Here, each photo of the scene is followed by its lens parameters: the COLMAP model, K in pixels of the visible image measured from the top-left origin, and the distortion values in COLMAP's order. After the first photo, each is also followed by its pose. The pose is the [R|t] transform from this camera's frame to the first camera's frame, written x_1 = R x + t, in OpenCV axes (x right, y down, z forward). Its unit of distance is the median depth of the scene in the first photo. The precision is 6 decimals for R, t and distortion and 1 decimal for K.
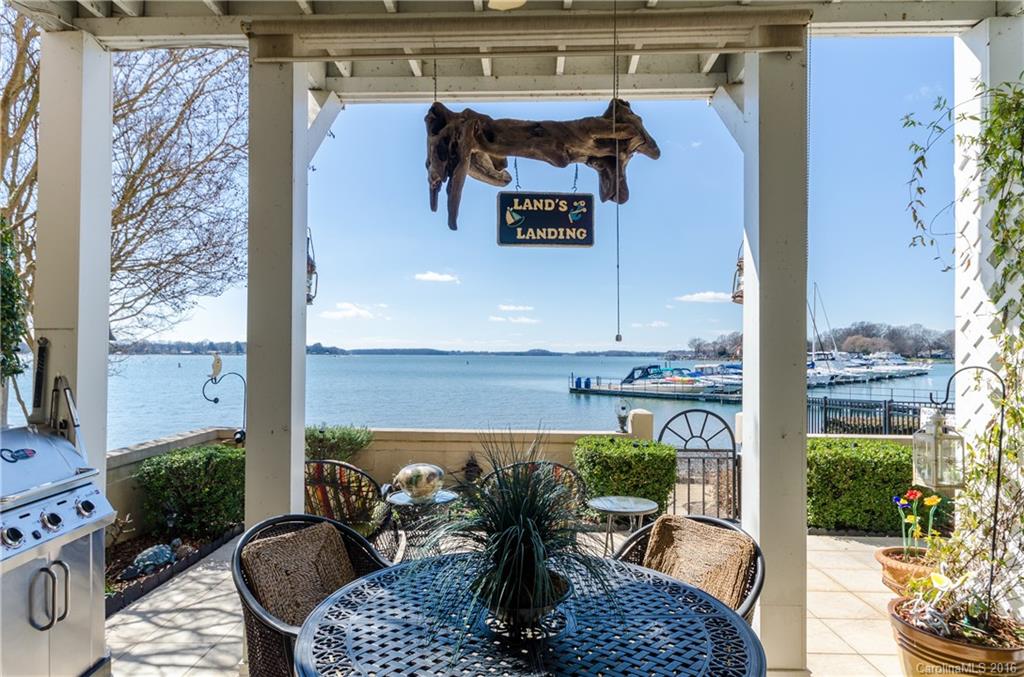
lens RADIAL K [[588.3, 0, 506.8], [0, 588.3, 344.2], [0, 0, 1]] dist [0.006067, 0.001415]
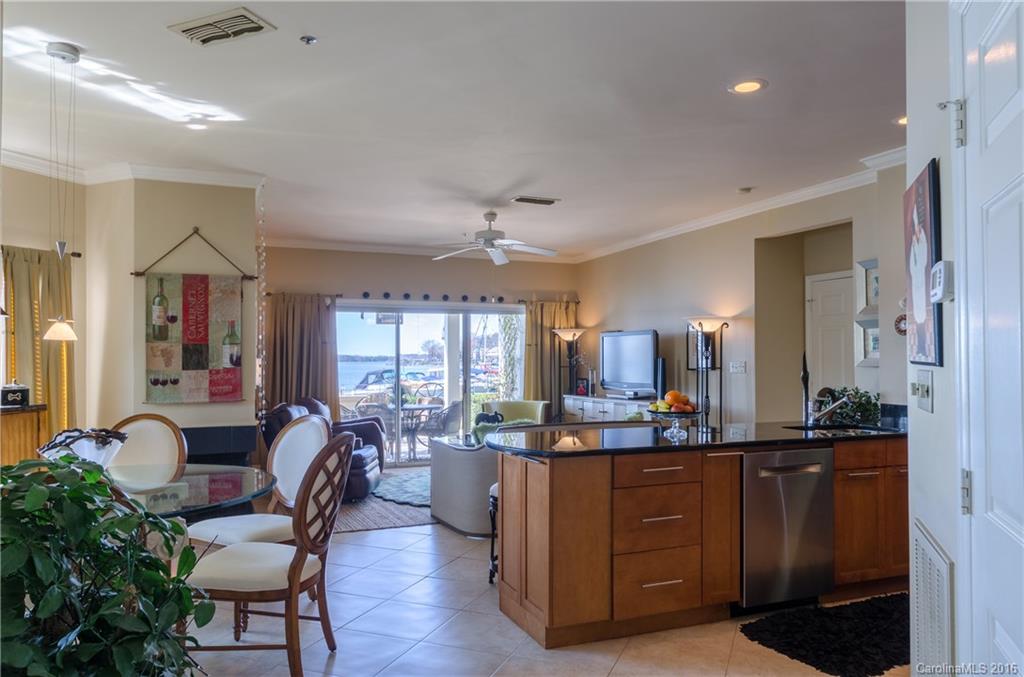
lens RADIAL K [[742.9, 0, 512.3], [0, 742.9, 342.7], [0, 0, 1]] dist [-0.010925, -0.002935]
pose [[0.913287, -0.000241, 0.407316, -0.052667], [0.002114, 0.999989, -0.004149, -0.002859], [-0.407311, 0.004650, 0.913278, -0.176025]]
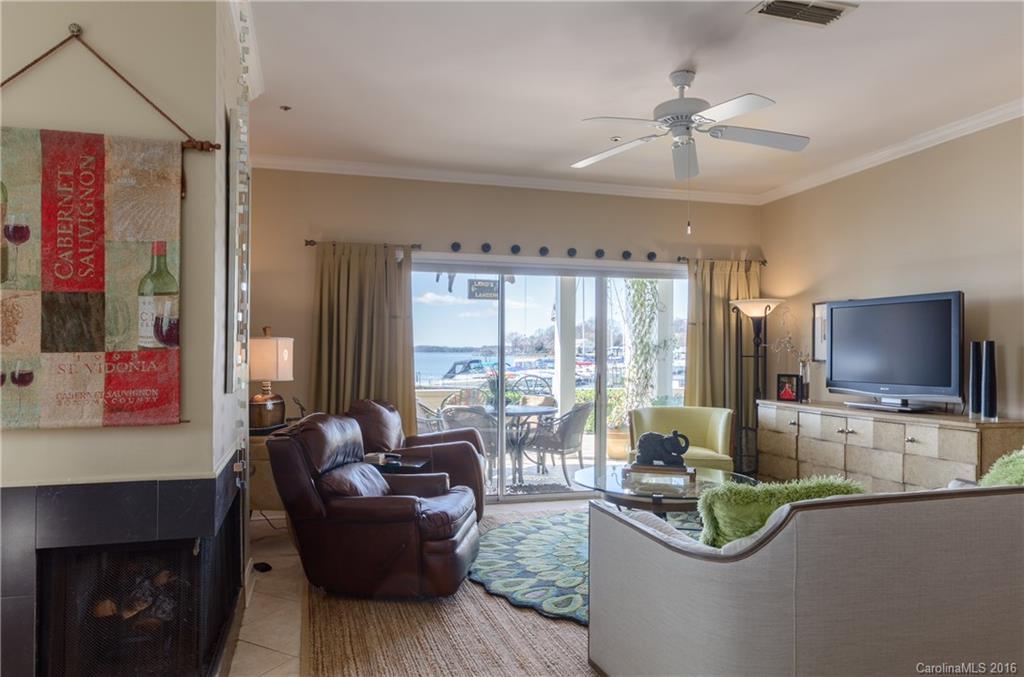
lens RADIAL K [[682.4, 0, 507.9], [0, 682.4, 345.3], [0, 0, 1]] dist [0.009819, 0.001452]
pose [[0.953870, 0.000950, 0.300219, -0.031963], [-0.003967, 0.999948, 0.009439, 0.000536], [-0.300194, -0.010194, 0.953824, -0.083482]]
